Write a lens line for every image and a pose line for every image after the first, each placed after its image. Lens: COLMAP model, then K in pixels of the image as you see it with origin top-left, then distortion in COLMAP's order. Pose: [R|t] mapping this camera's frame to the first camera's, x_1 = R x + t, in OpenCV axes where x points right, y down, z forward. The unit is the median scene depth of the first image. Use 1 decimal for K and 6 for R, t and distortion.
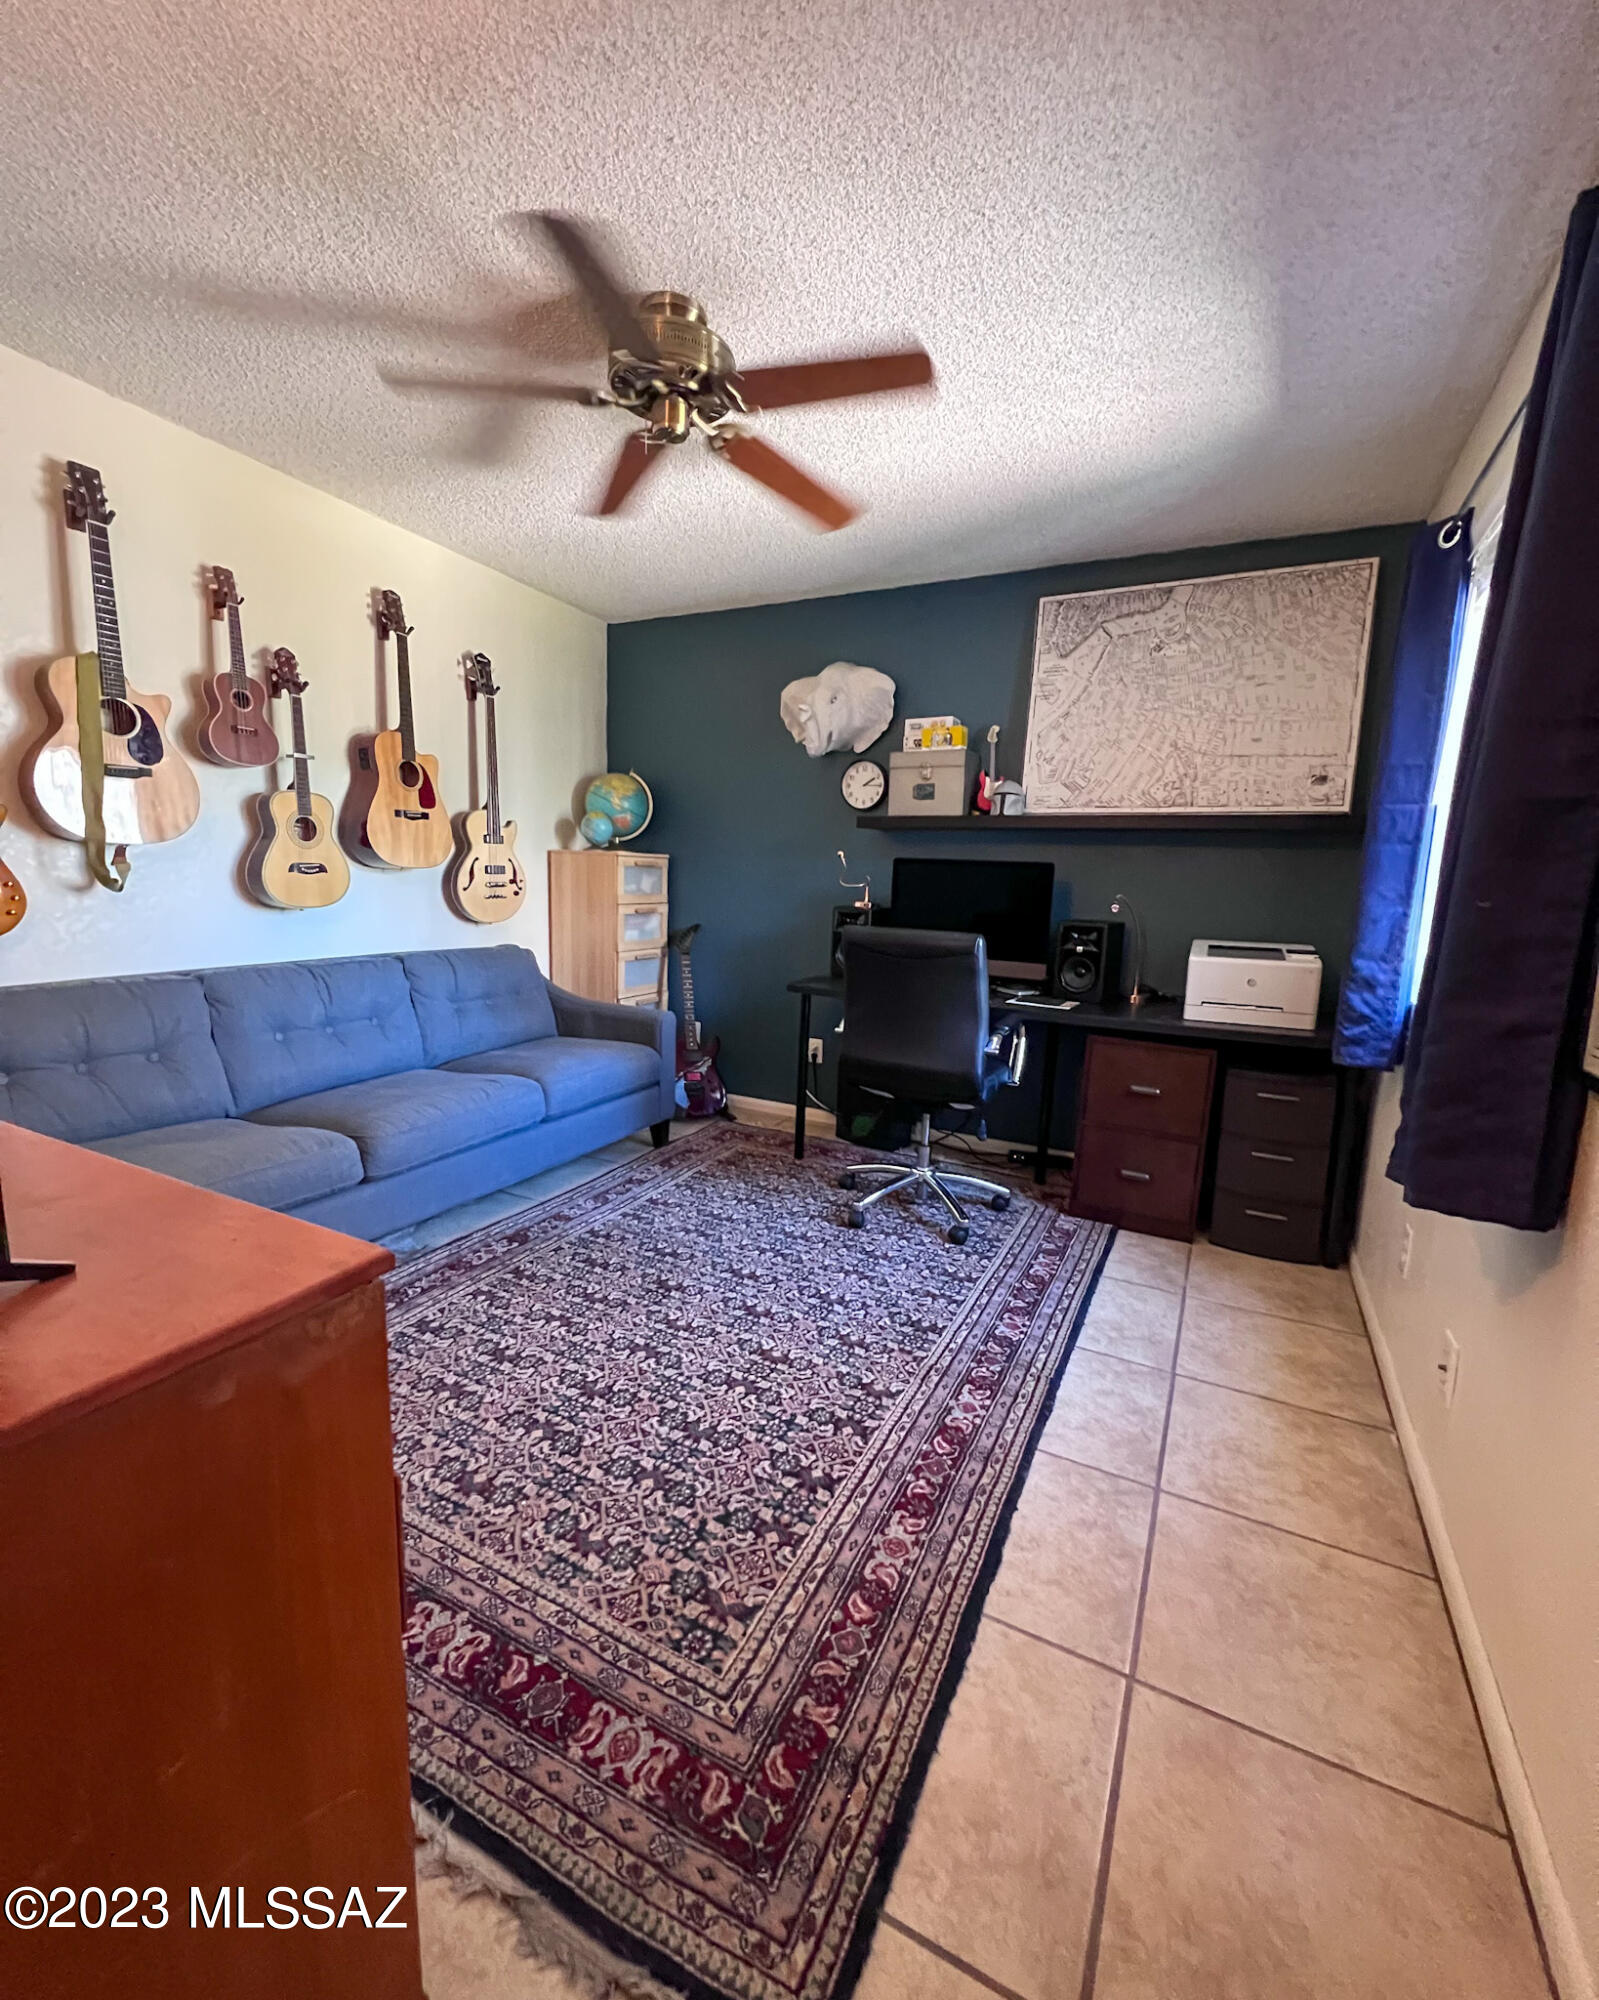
lens RADIAL K [[858.0, 0, 795.7], [0, 858.0, 1002.6], [0, 0, 1]] dist [0.000514, 0.000063]
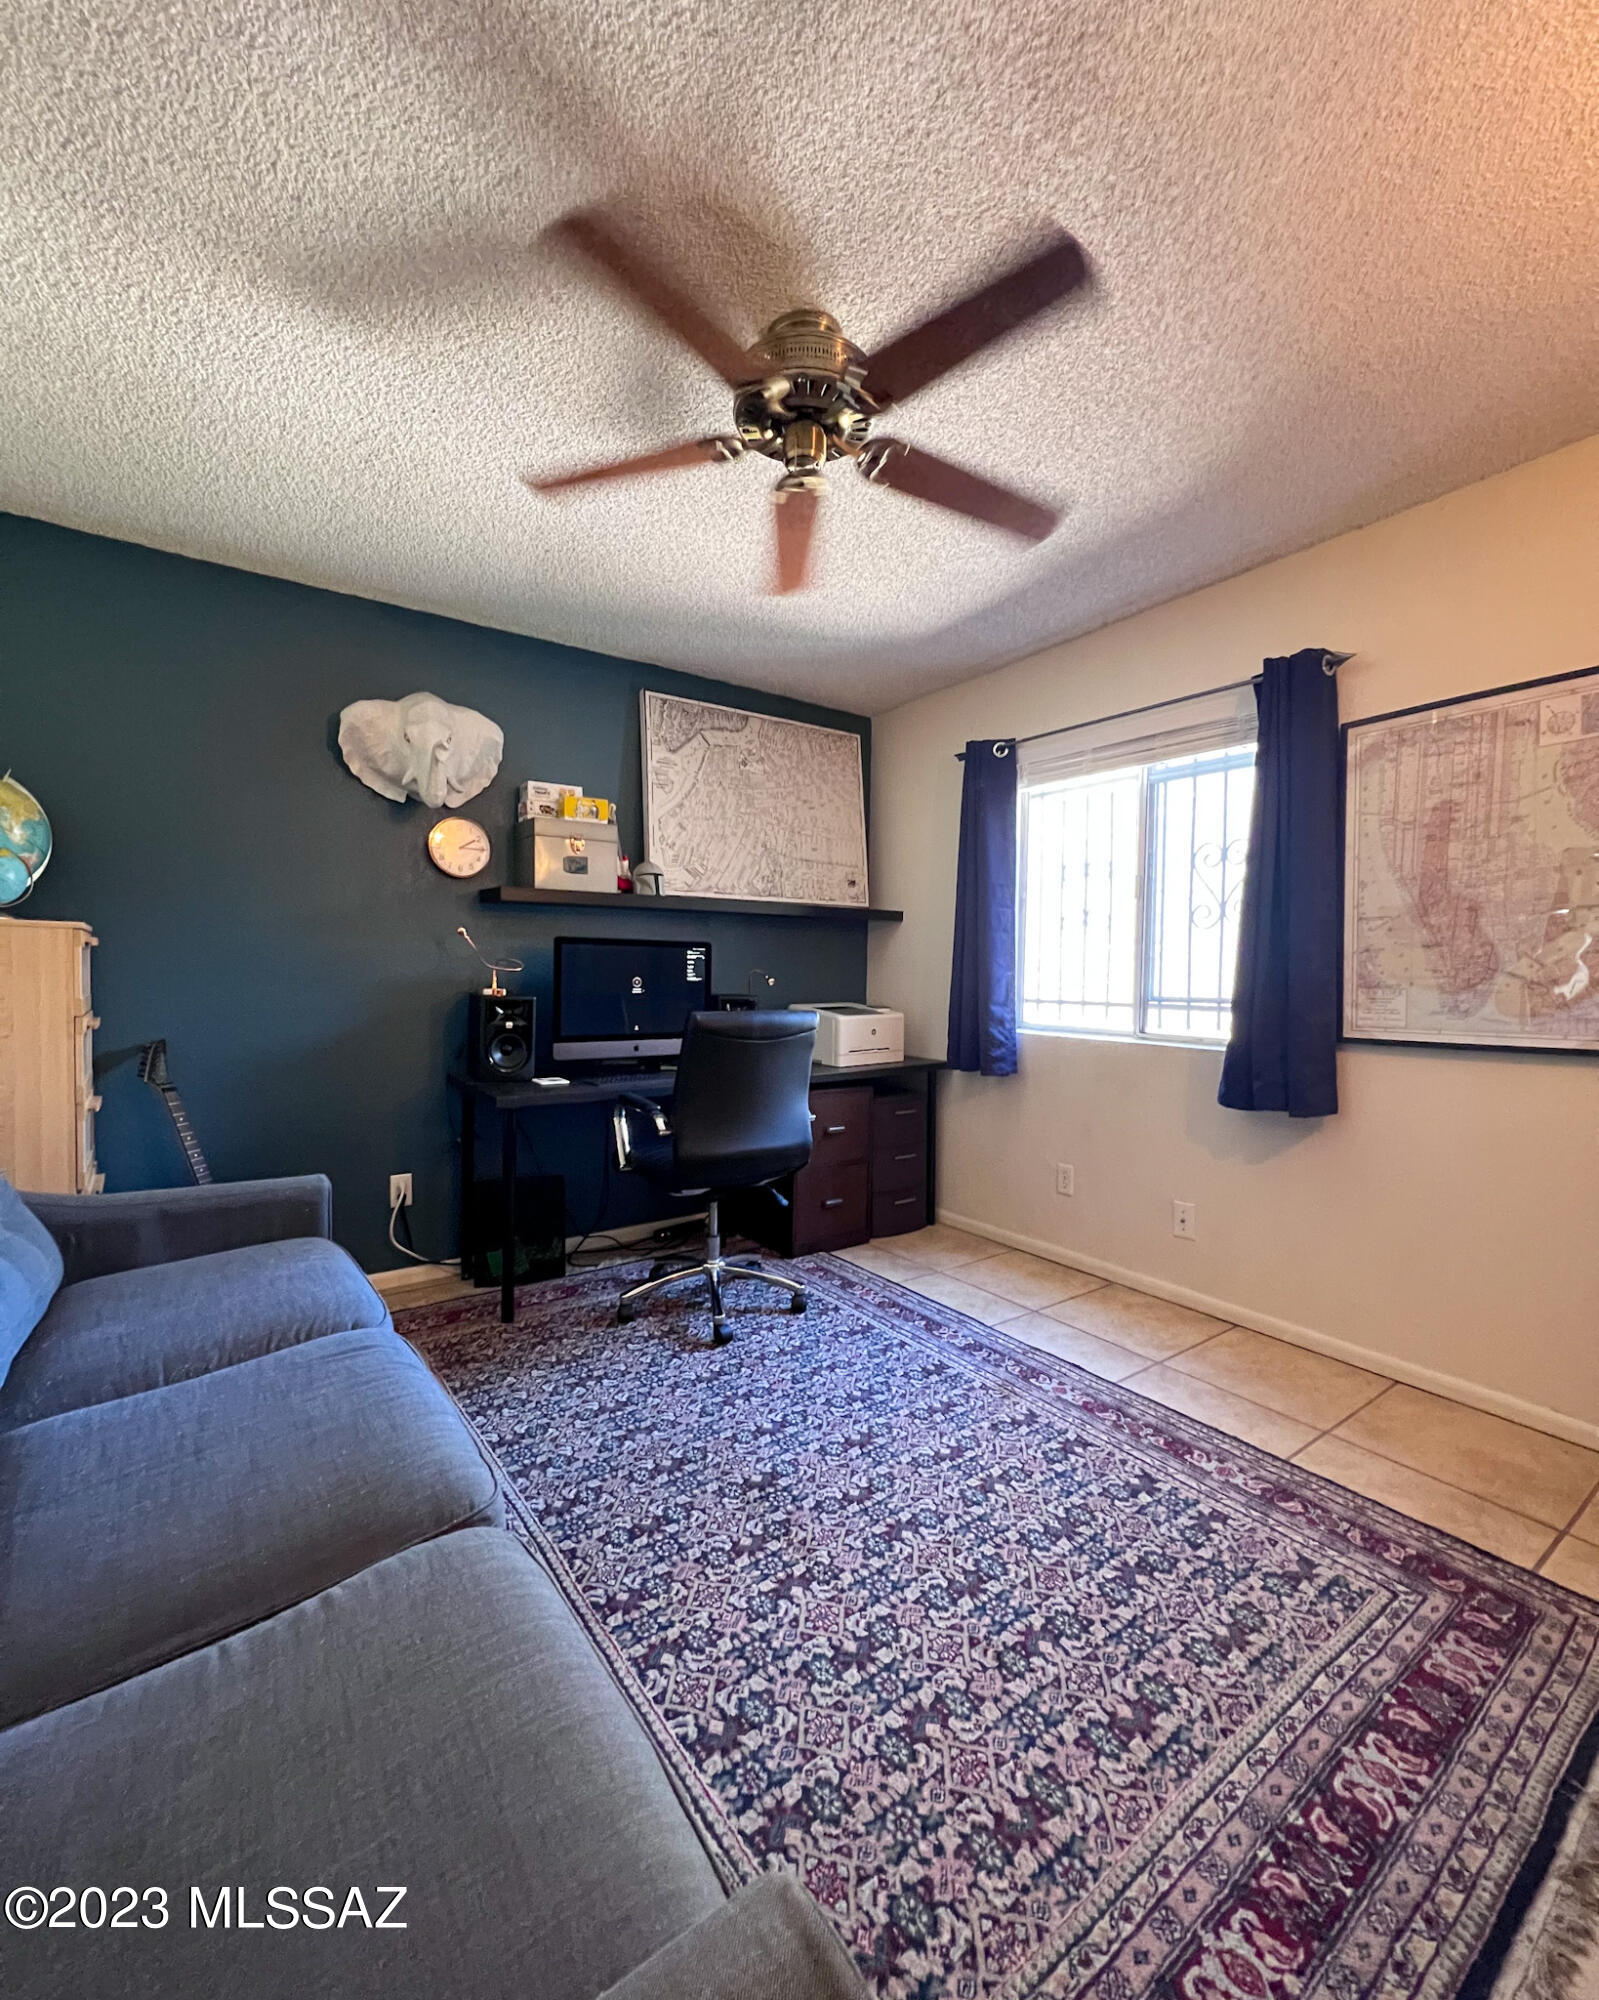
lens RADIAL K [[858.0, 0, 800.5], [0, 858.0, 1003.5], [0, 0, 1]] dist [0.000514, 0.000063]
pose [[0.444645, -0.065041, 0.893342, -0.803050], [0.138659, 0.990335, 0.003087, -0.099108], [-0.884909, 0.122497, 0.449366, 0.564319]]
